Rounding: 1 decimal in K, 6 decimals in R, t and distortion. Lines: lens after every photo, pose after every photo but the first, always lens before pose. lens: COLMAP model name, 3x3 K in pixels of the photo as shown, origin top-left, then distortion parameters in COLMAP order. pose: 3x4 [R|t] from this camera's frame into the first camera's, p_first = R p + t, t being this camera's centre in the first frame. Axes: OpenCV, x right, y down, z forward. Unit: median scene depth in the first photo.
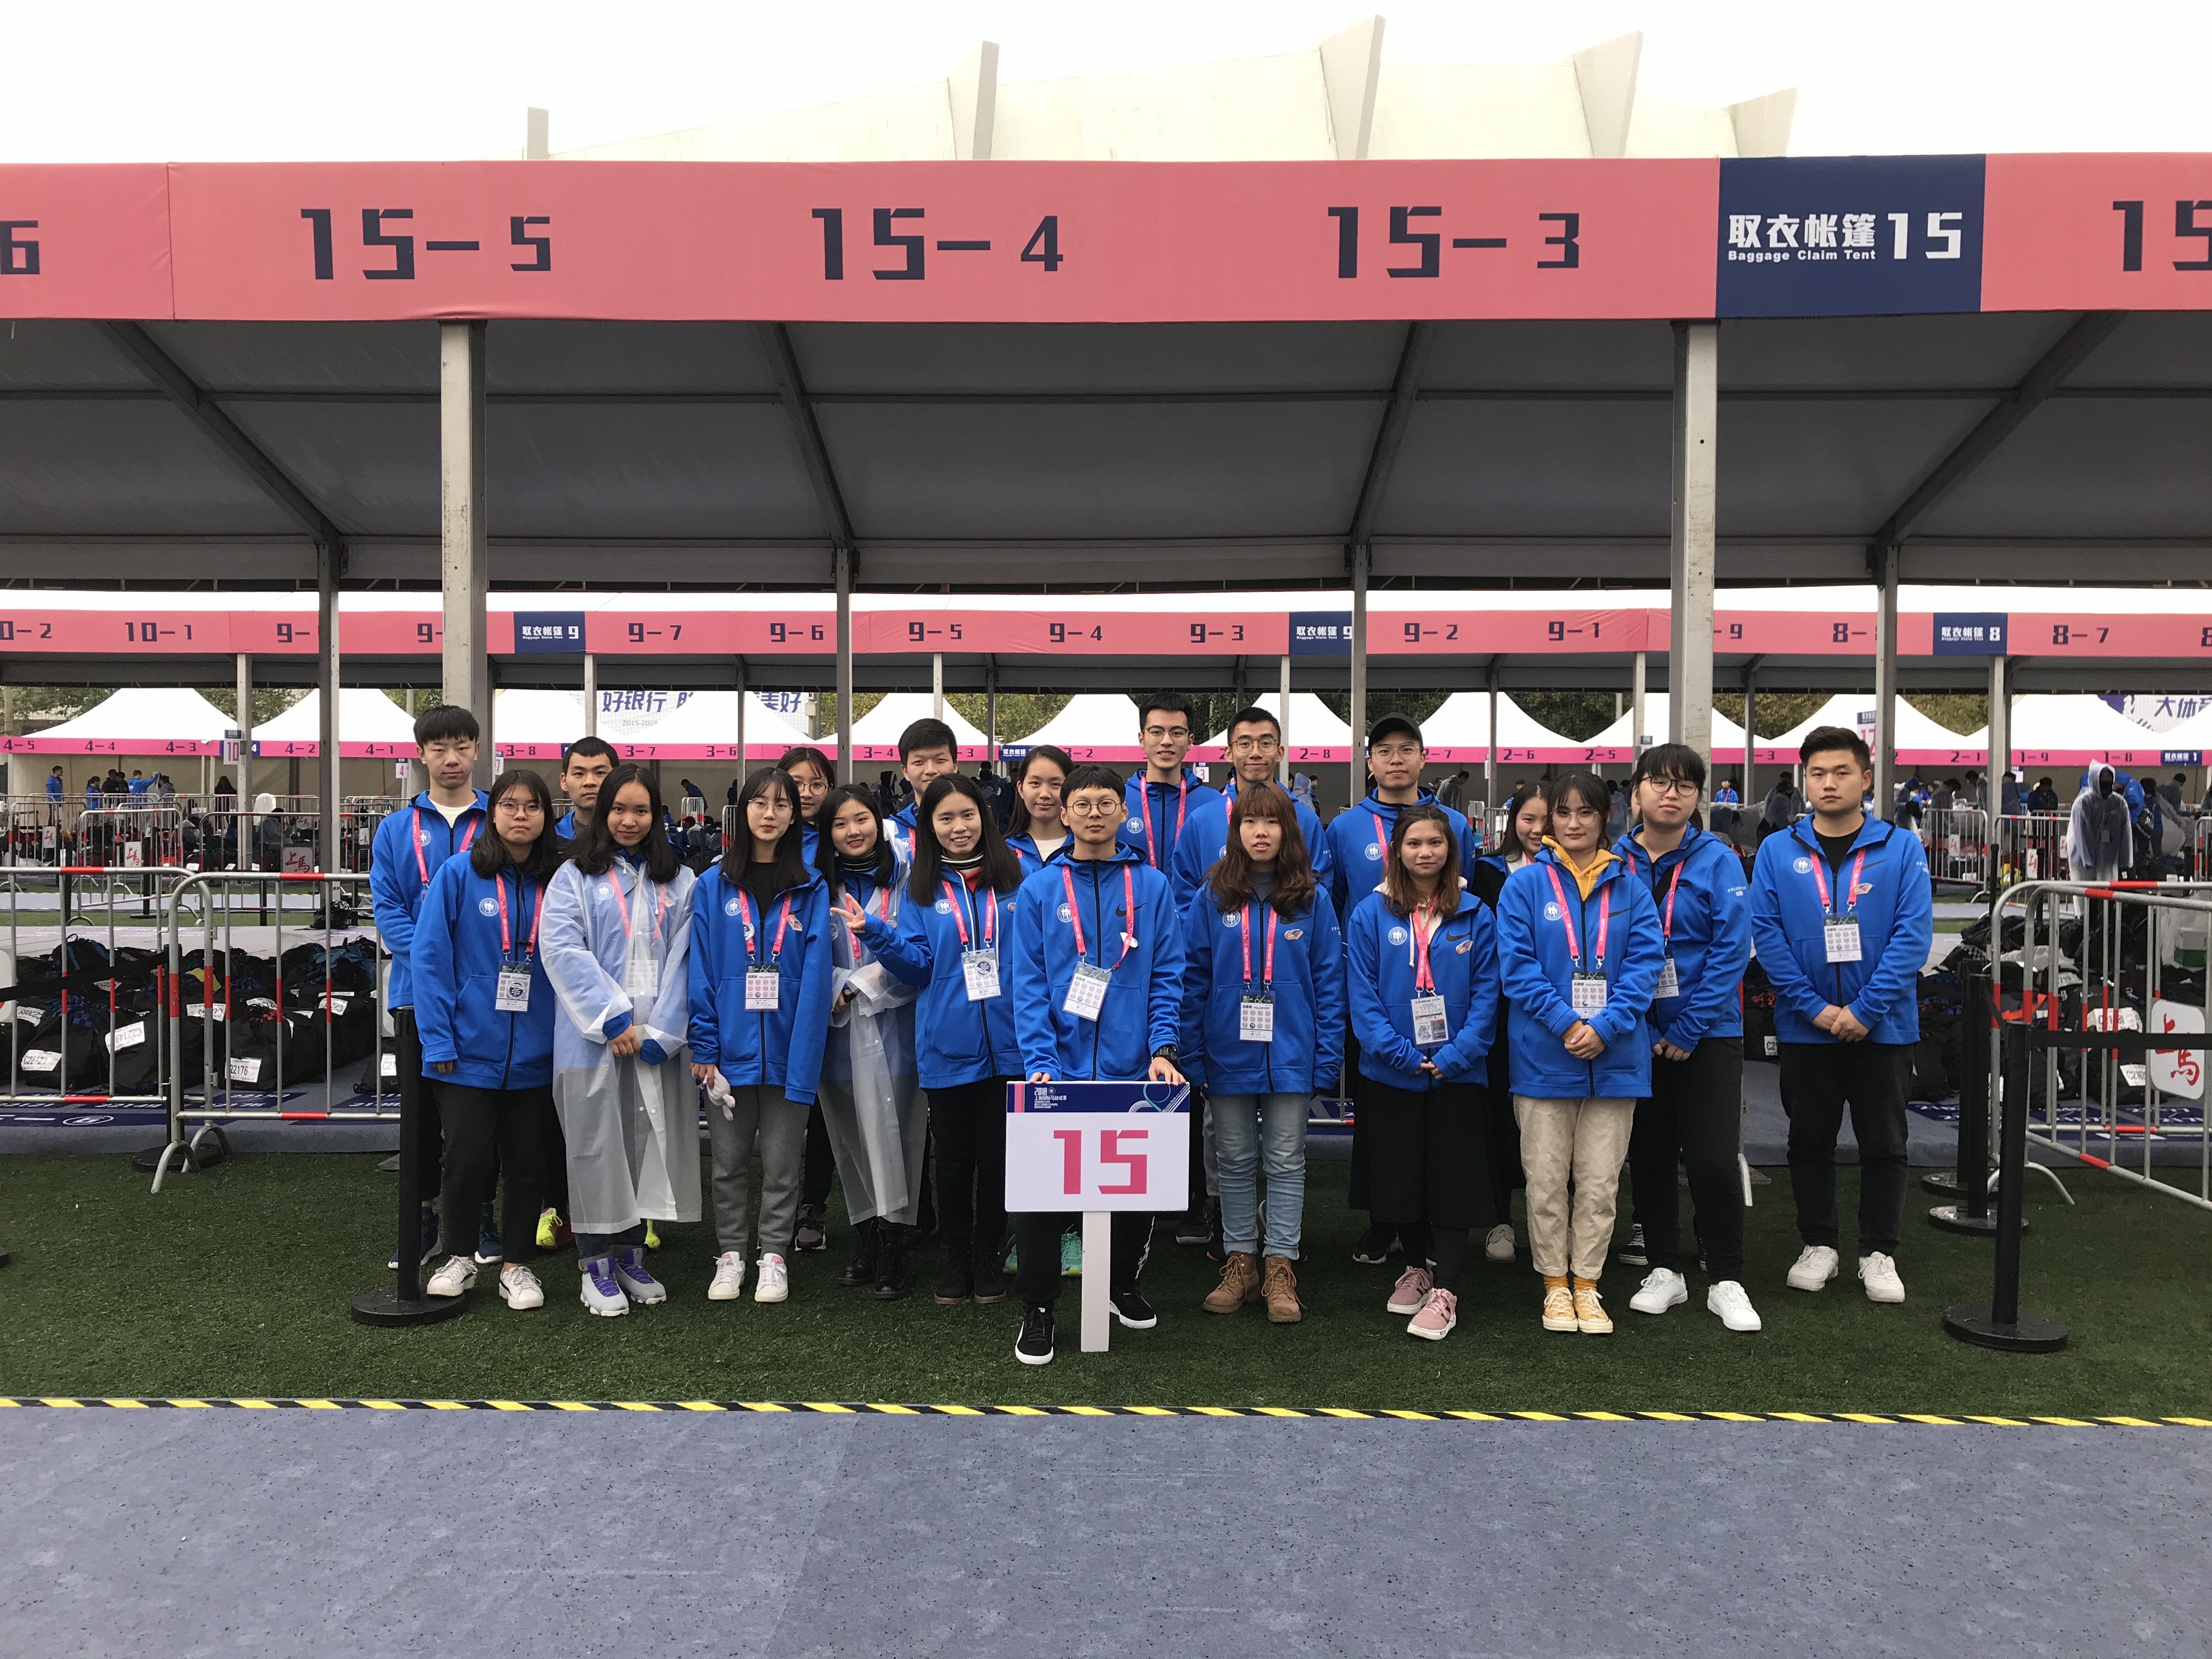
lens RADIAL K [[1812.0, 0, 1106.0], [0, 1812.0, 829.5], [0, 0, 1]] dist [0.000670, -0.000175]
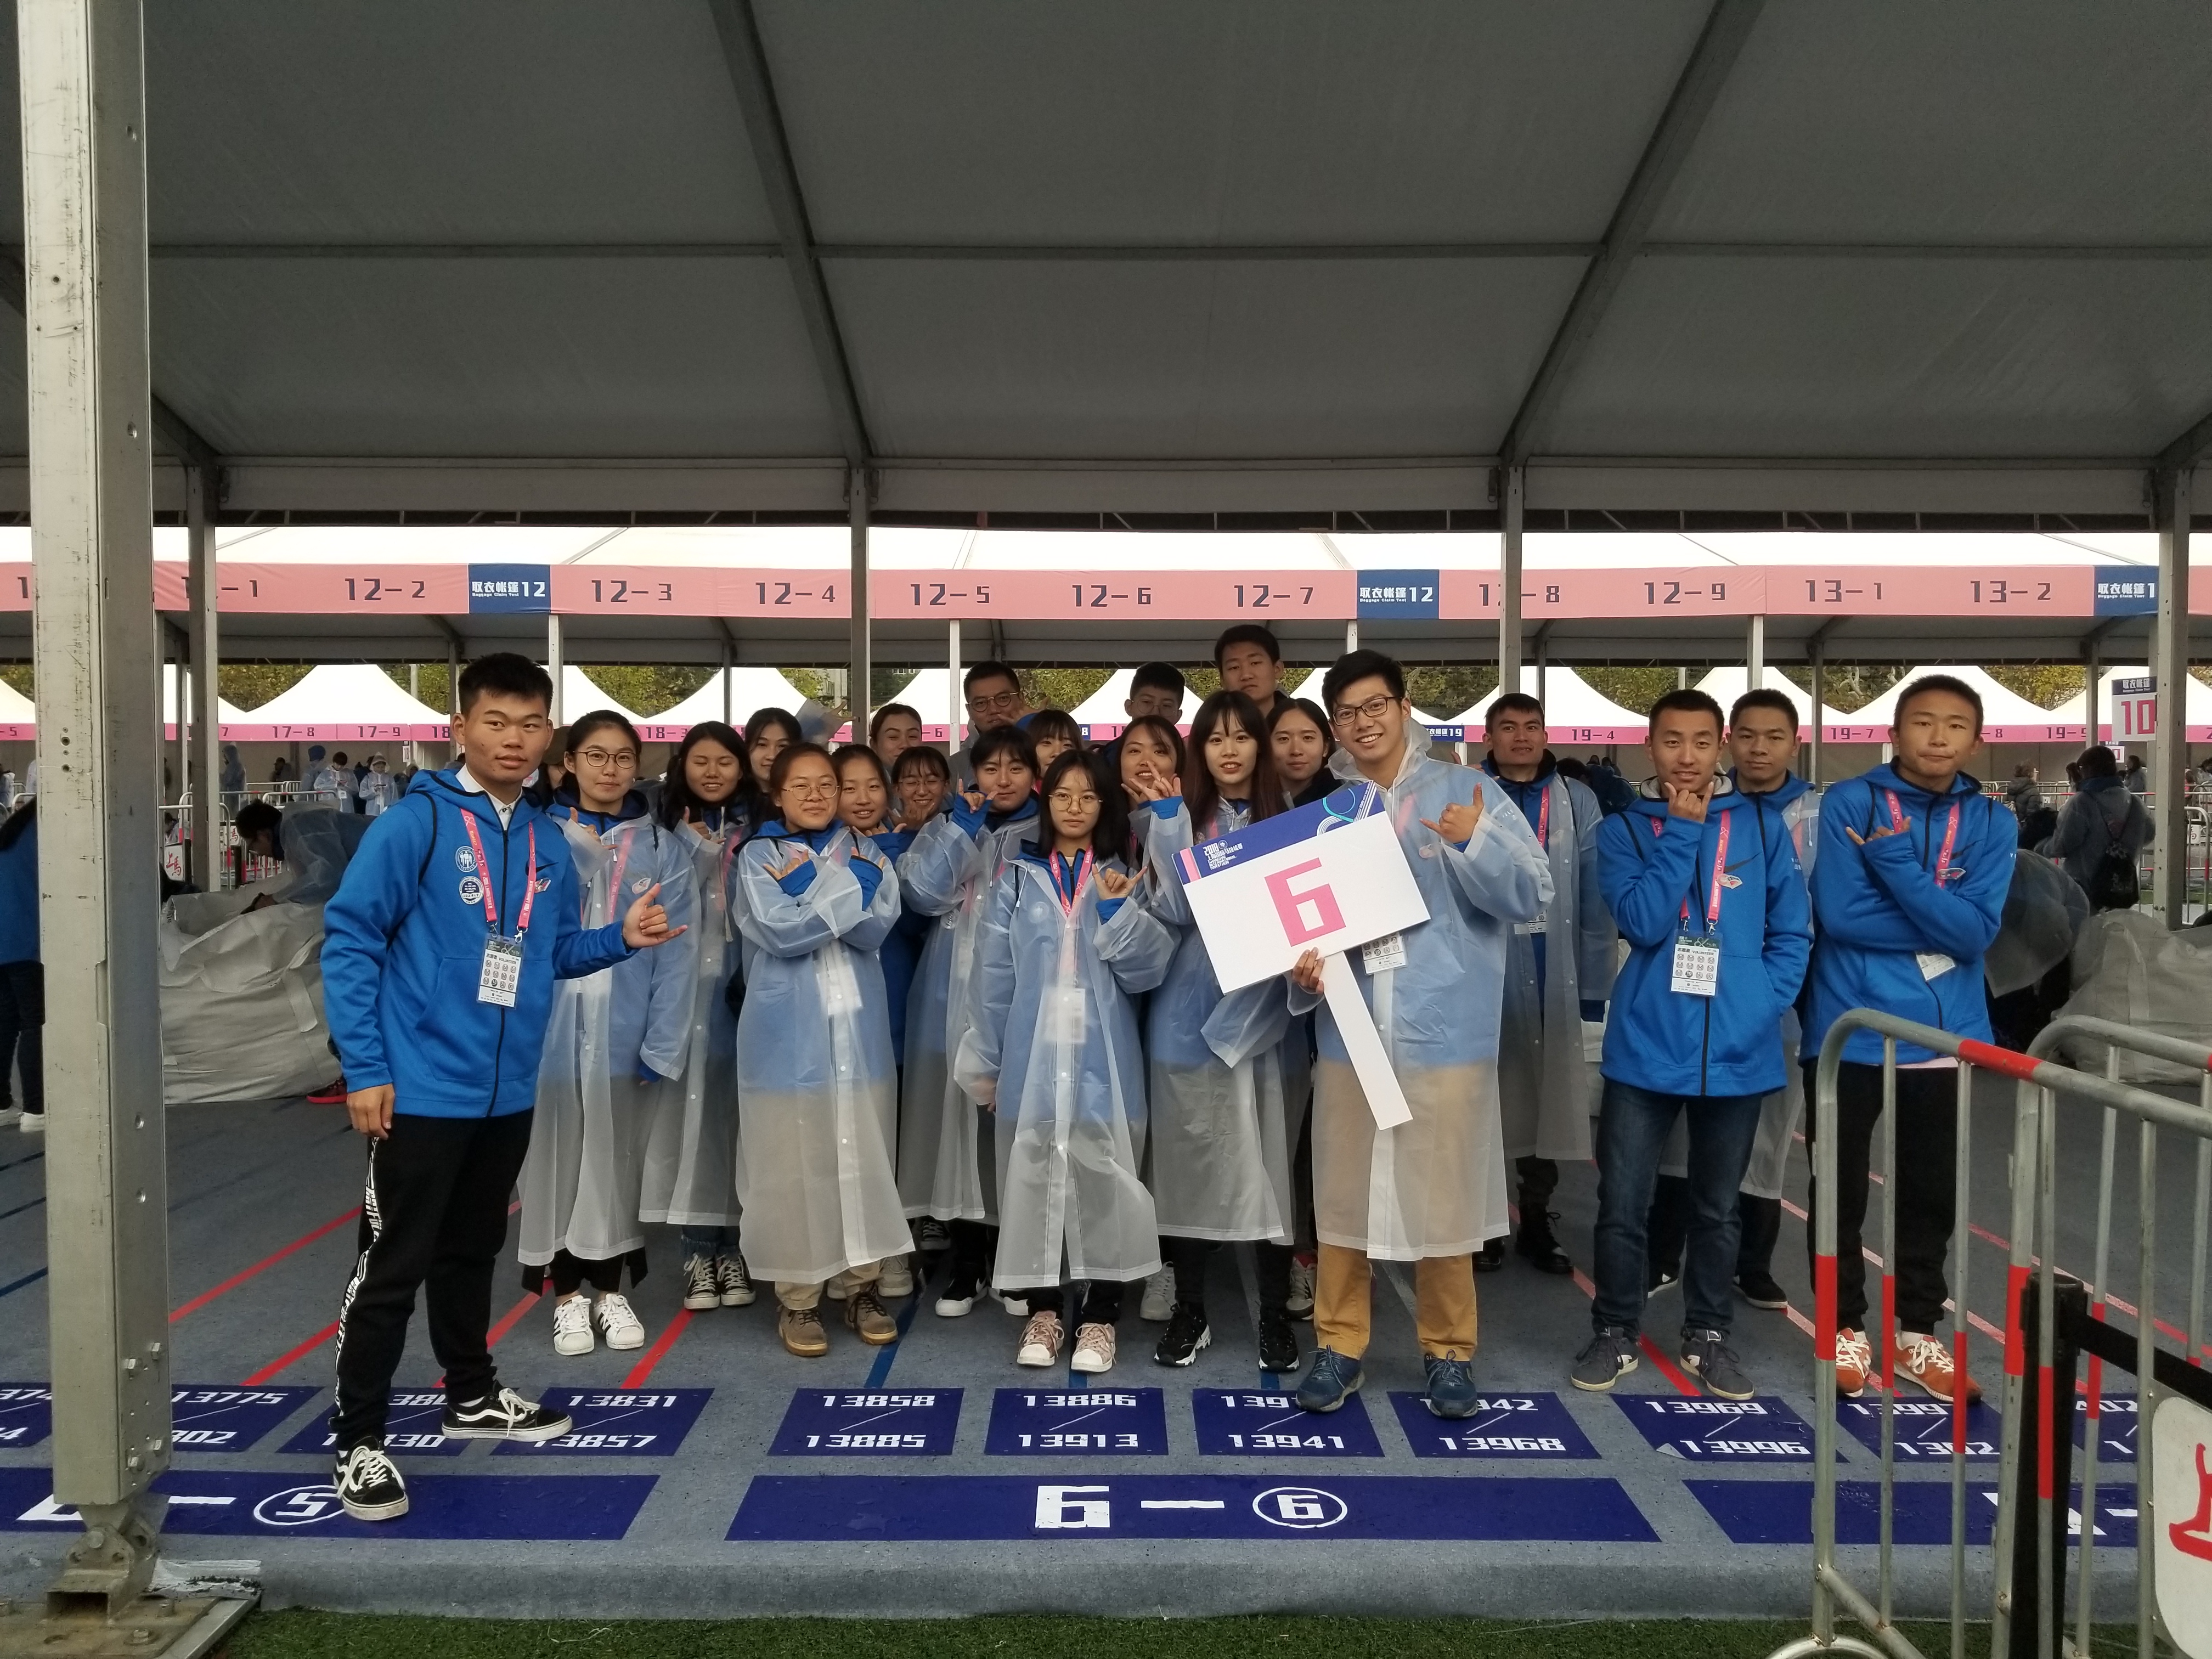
lens RADIAL K [[1672.5, 0, 1106.0], [0, 1672.5, 829.5], [0, 0, 1]] dist [-0.084792, -0.000011]
pose [[0.999939, -0.003775, 0.010381, -0.046569], [0.003581, 0.999820, 0.018634, -0.012498], [-0.010450, -0.018595, 0.999772, 0.277995]]
